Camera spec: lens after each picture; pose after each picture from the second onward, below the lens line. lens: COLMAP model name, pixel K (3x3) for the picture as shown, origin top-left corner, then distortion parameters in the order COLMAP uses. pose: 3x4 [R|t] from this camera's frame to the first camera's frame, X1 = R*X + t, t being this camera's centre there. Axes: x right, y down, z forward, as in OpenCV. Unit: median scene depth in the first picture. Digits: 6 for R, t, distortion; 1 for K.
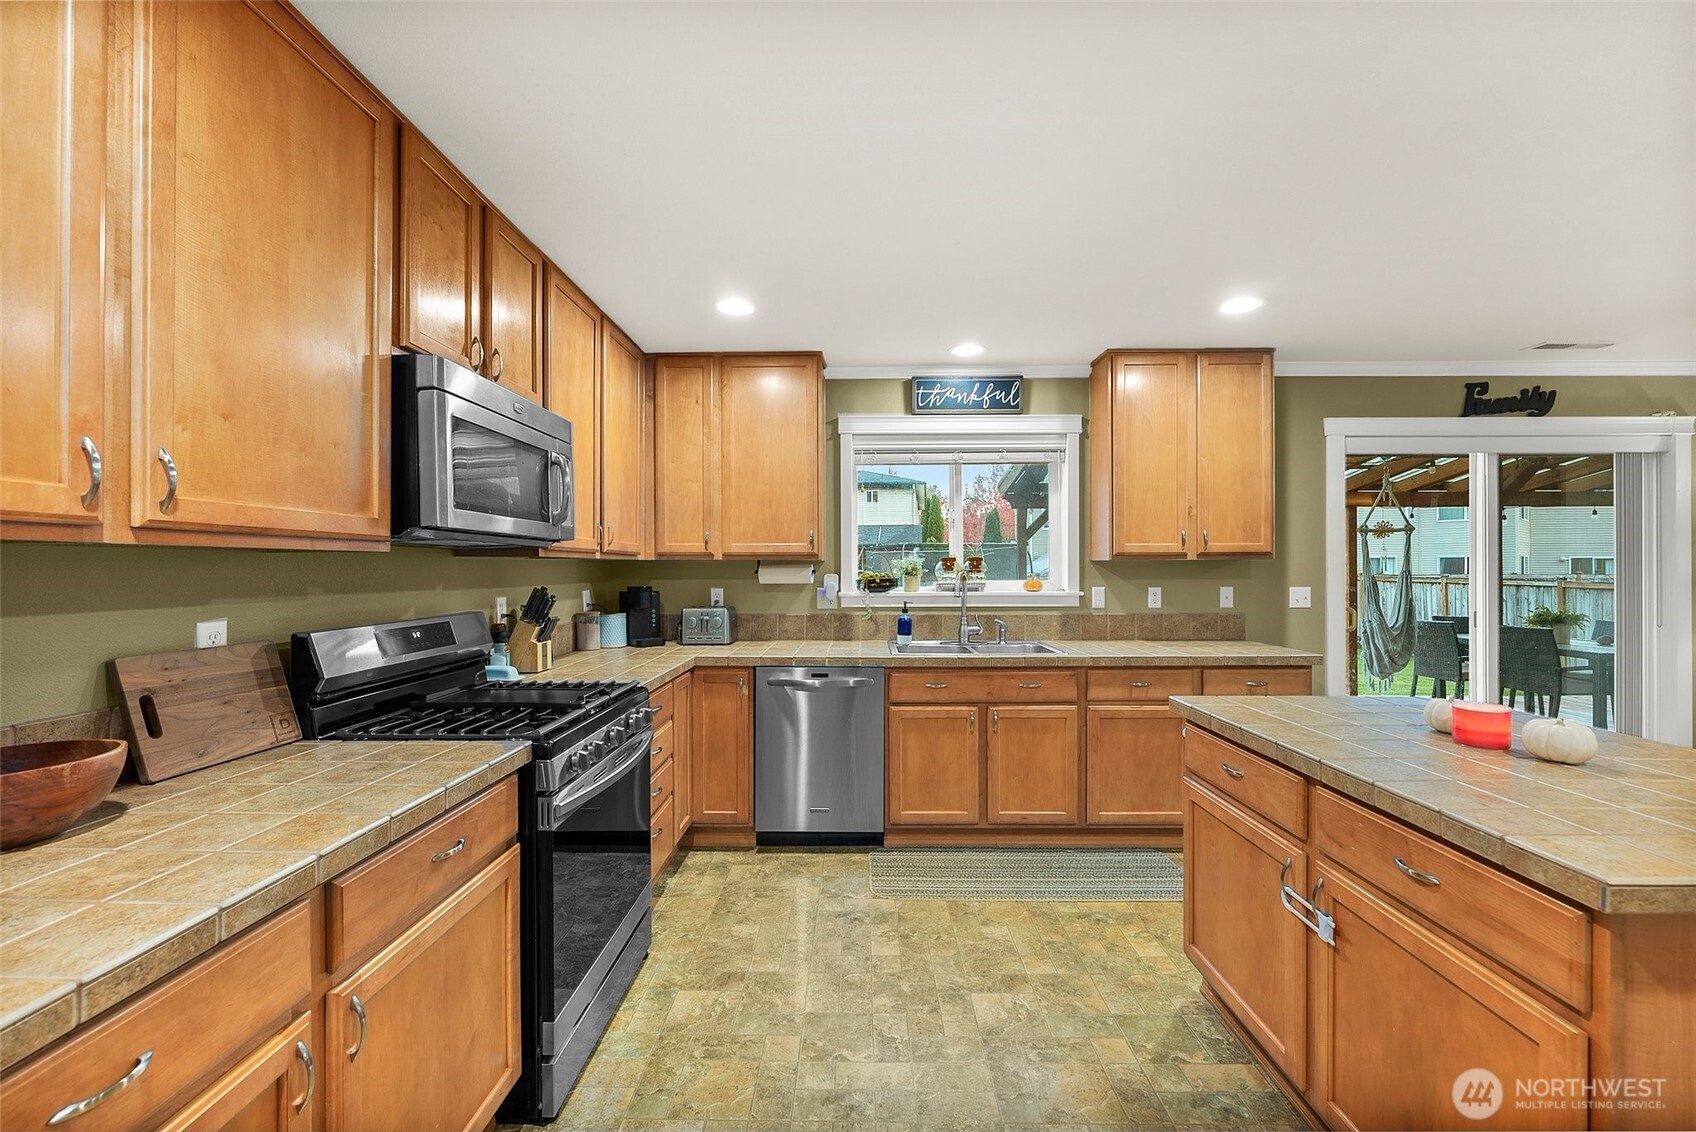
lens RADIAL K [[683.2, 0, 839.6], [0, 683.2, 563.6], [0, 0, 1]] dist [-0.010268, -0.000099]
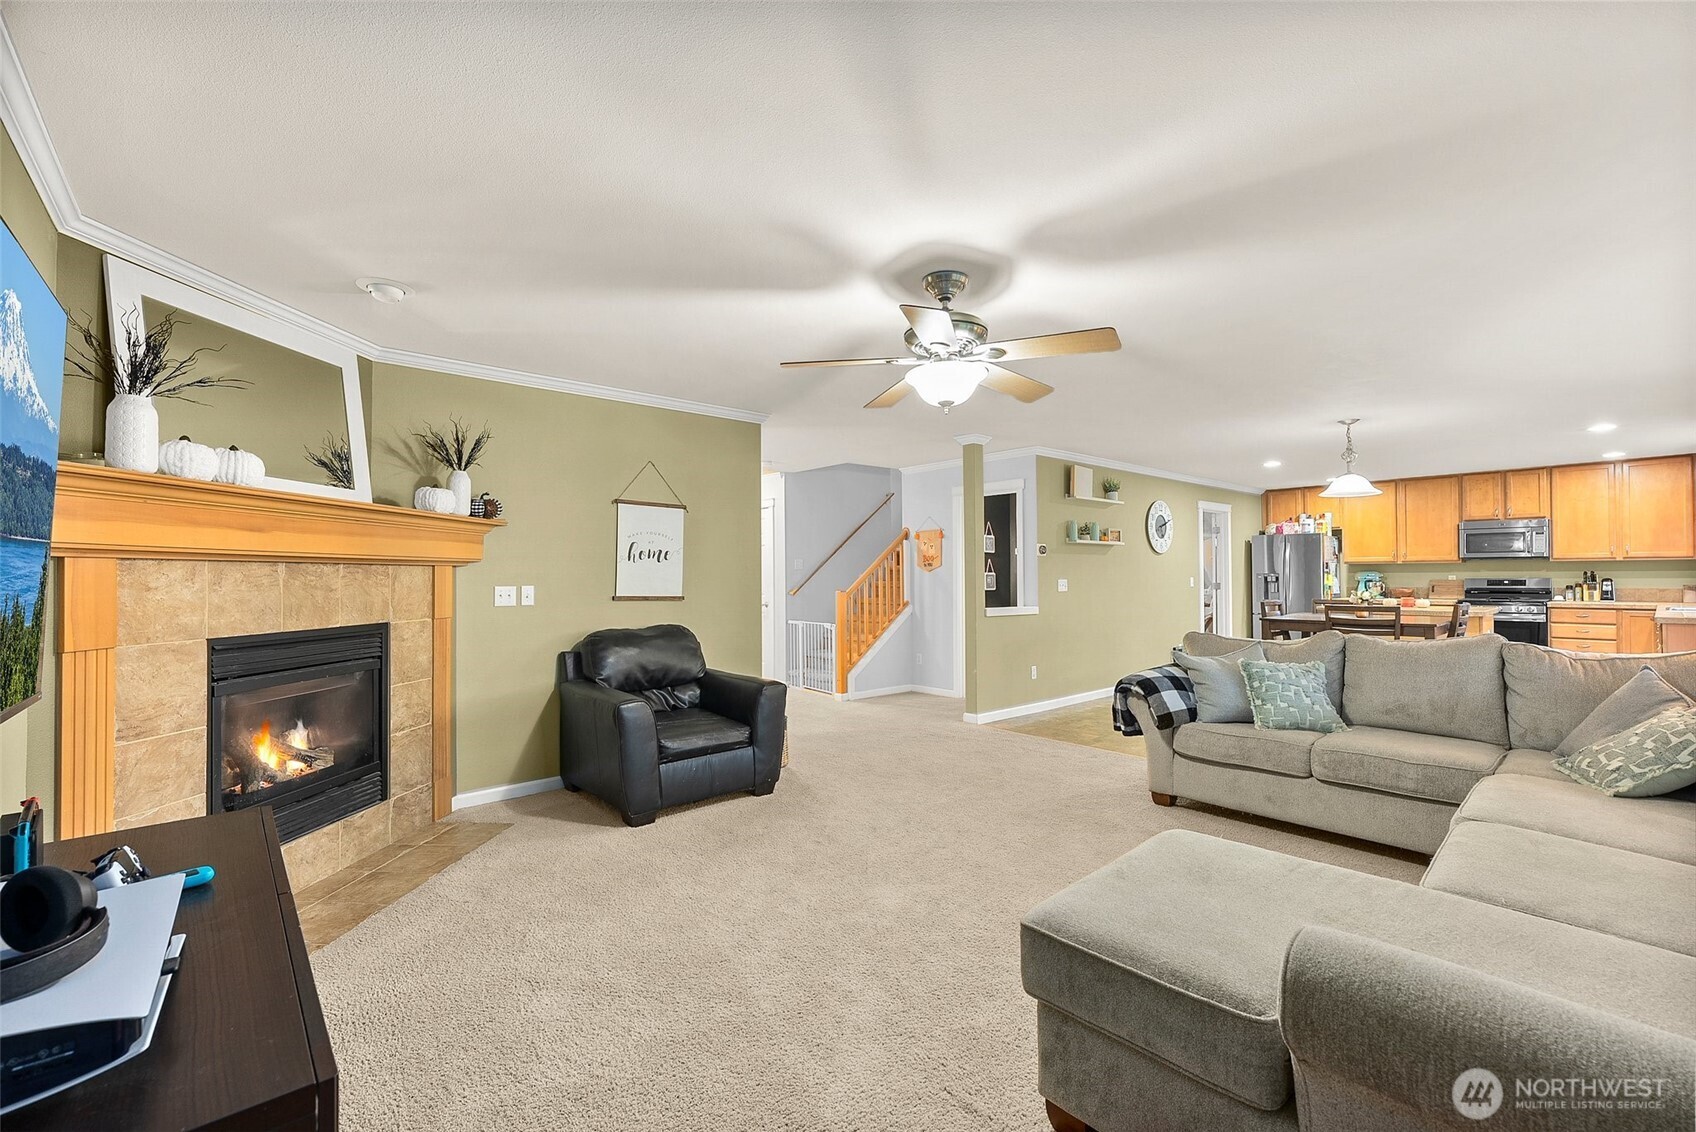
lens RADIAL K [[703.1, 0, 849.3], [0, 703.1, 570.3], [0, 0, 1]] dist [-0.013401, 0.002167]
pose [[-0.742911, 0.004079, -0.669378, 2.800832], [0.013508, 0.999869, -0.008900, 0.011553], [0.669254, -0.015654, -0.742869, 0.820888]]
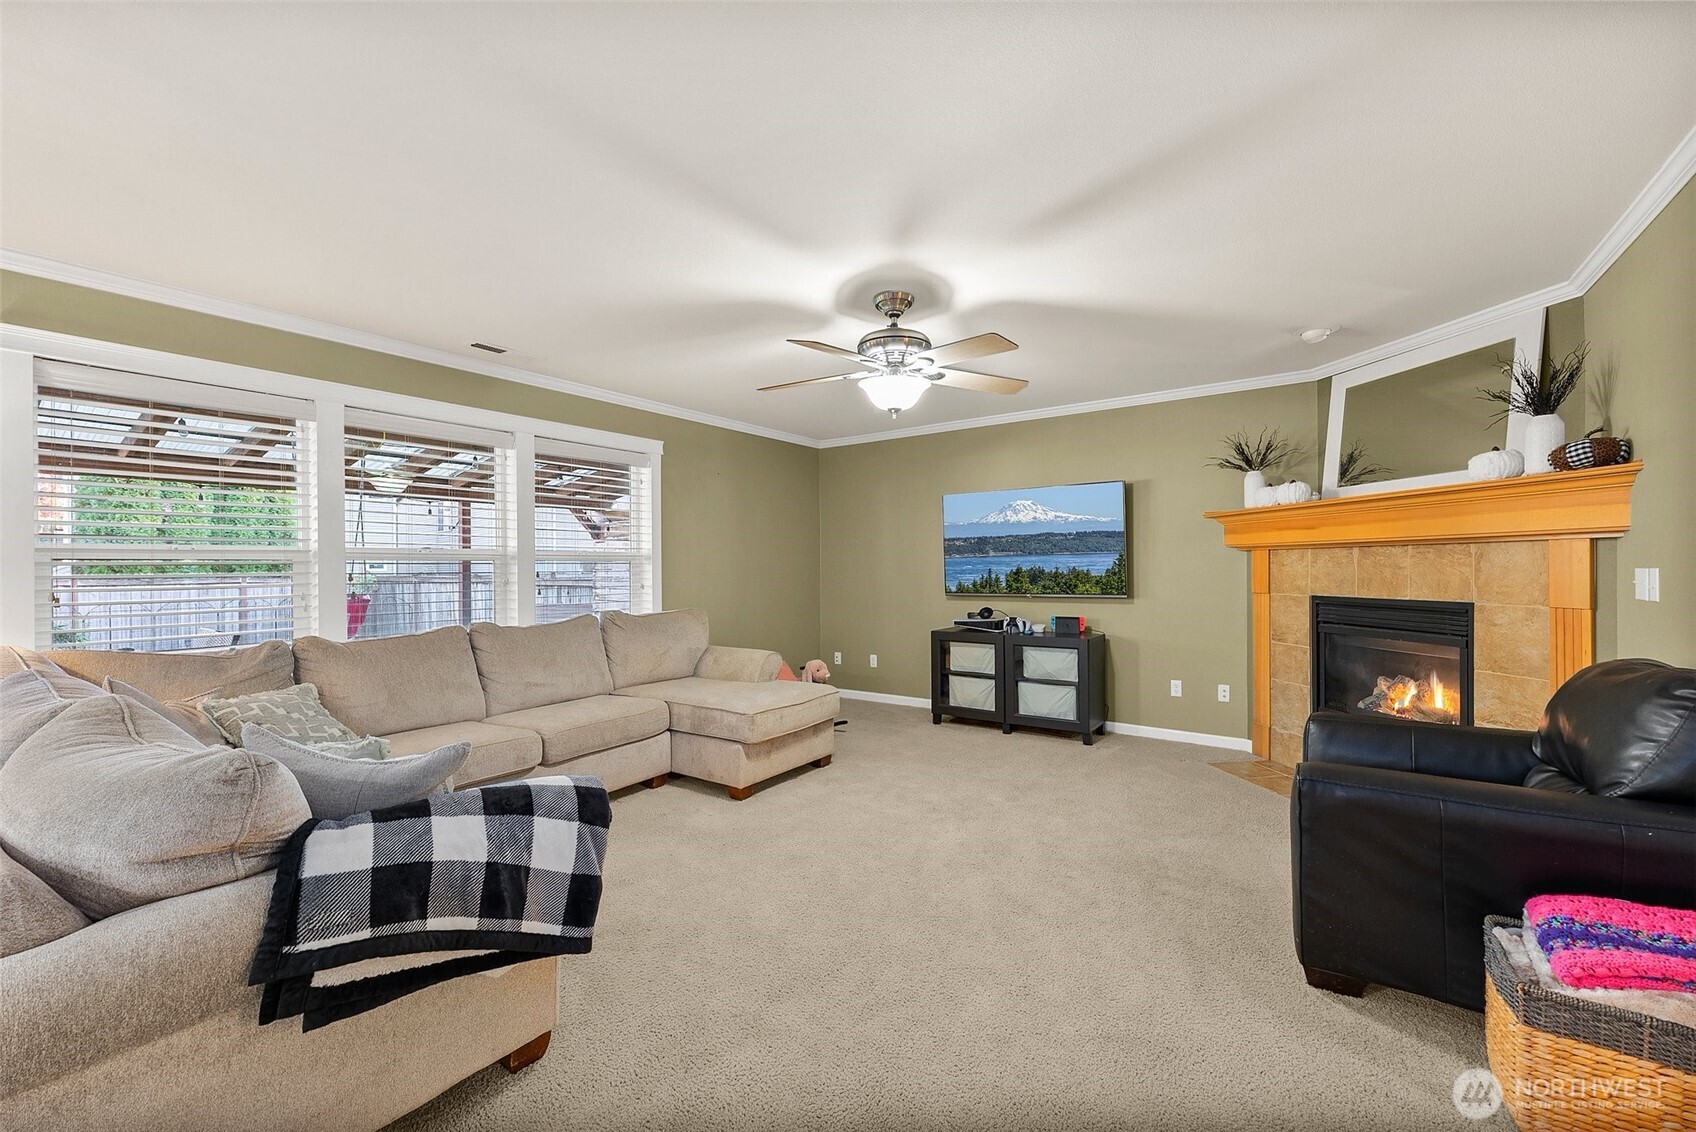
lens RADIAL K [[683.2, 0, 876.4], [0, 683.2, 573.7], [0, 0, 1]] dist [-0.010268, -0.000099]
pose [[0.525865, -0.005908, 0.850547, 1.415873], [-0.001602, 0.999967, 0.007937, 0.021708], [-0.850566, -0.005536, 0.525839, -0.142899]]
